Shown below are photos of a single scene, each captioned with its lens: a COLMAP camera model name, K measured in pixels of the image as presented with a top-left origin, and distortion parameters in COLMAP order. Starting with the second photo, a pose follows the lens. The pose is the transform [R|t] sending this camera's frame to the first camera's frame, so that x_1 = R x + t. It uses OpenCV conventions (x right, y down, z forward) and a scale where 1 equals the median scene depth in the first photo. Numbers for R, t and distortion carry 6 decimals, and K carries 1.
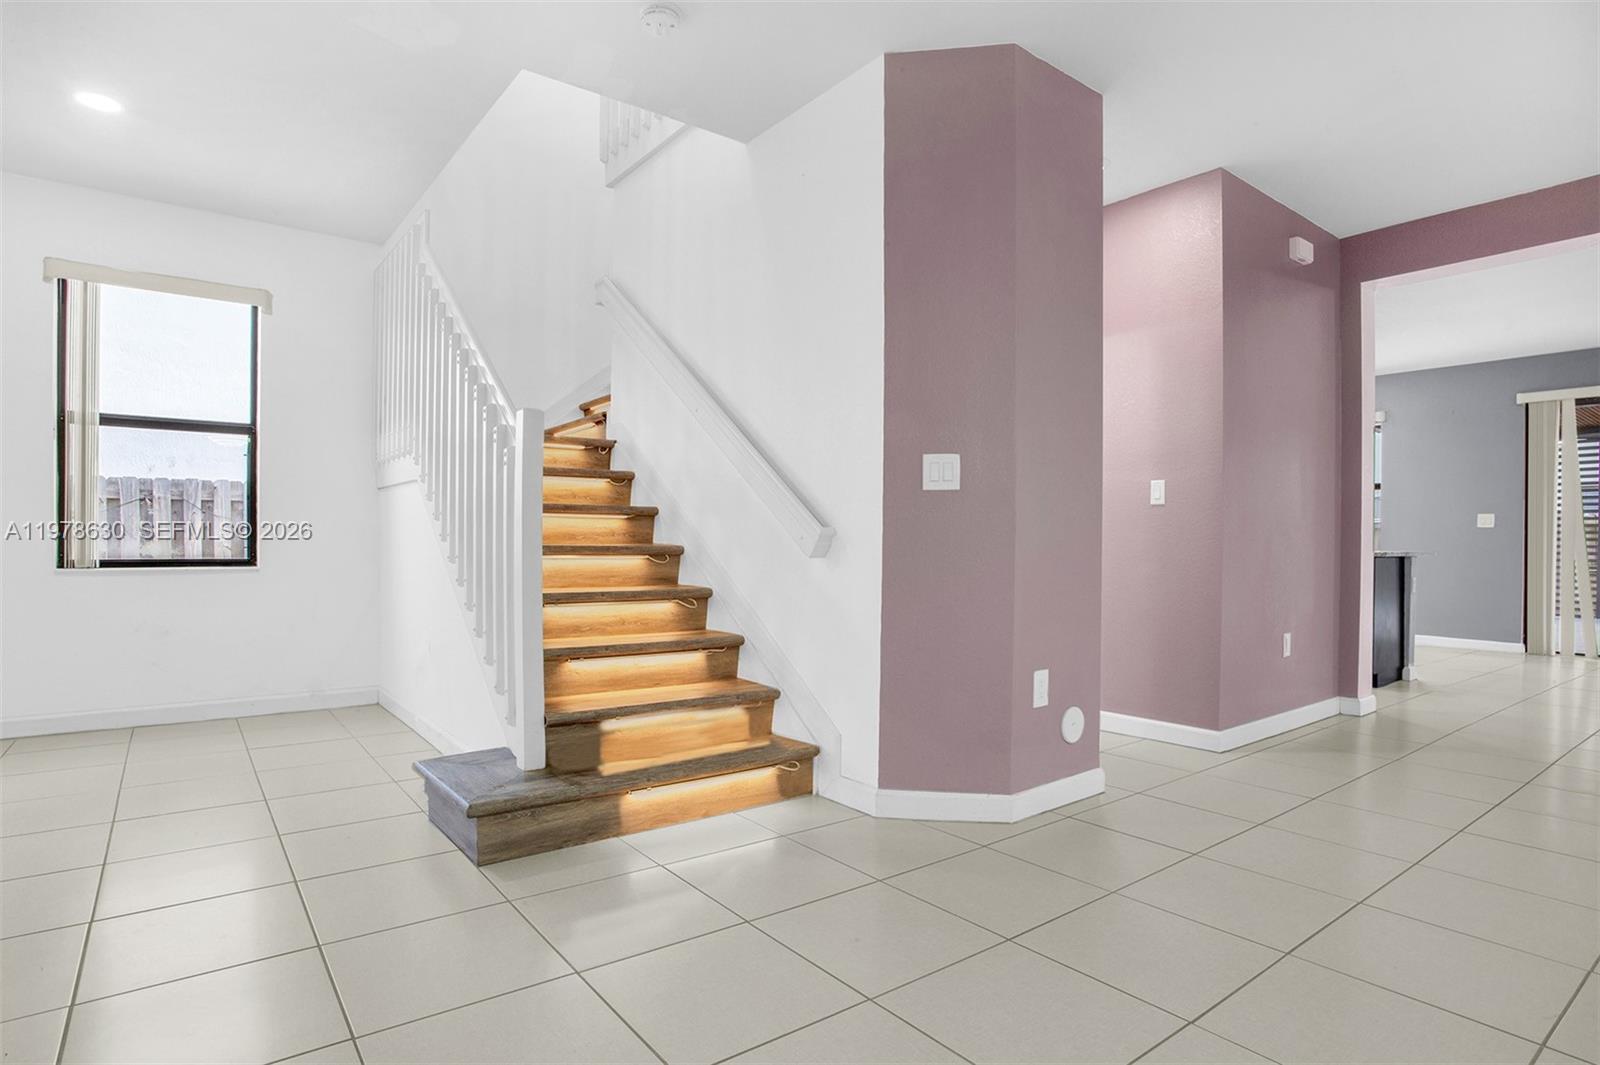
lens RADIAL K [[861.3, 0, 837.4], [0, 861.3, 540.1], [0, 0, 1]] dist [-0.051808, 0.000331]
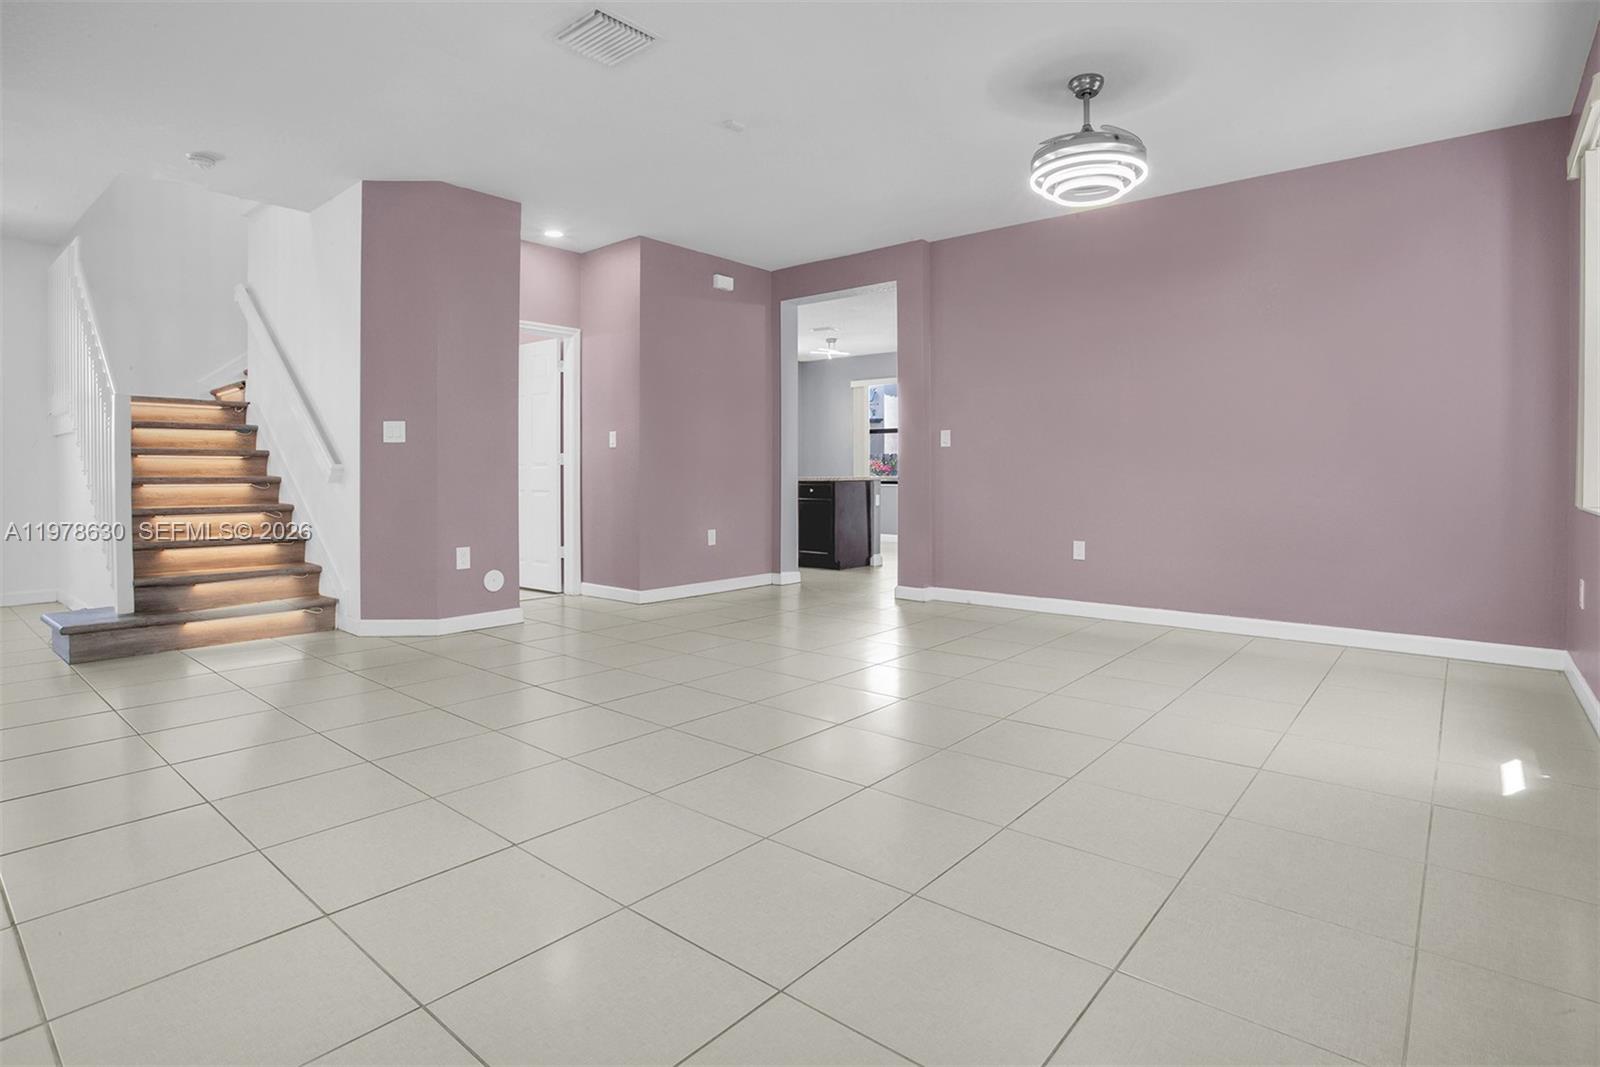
lens RADIAL K [[806.6, 0, 804.9], [0, 806.6, 469.6], [0, 0, 1]] dist [-0.056088, 0.028159]
pose [[0.980169, -0.007822, 0.198007, 0.545566], [0.008358, 0.999963, -0.001870, 0.005152], [-0.197985, 0.003488, 0.980199, -0.642292]]
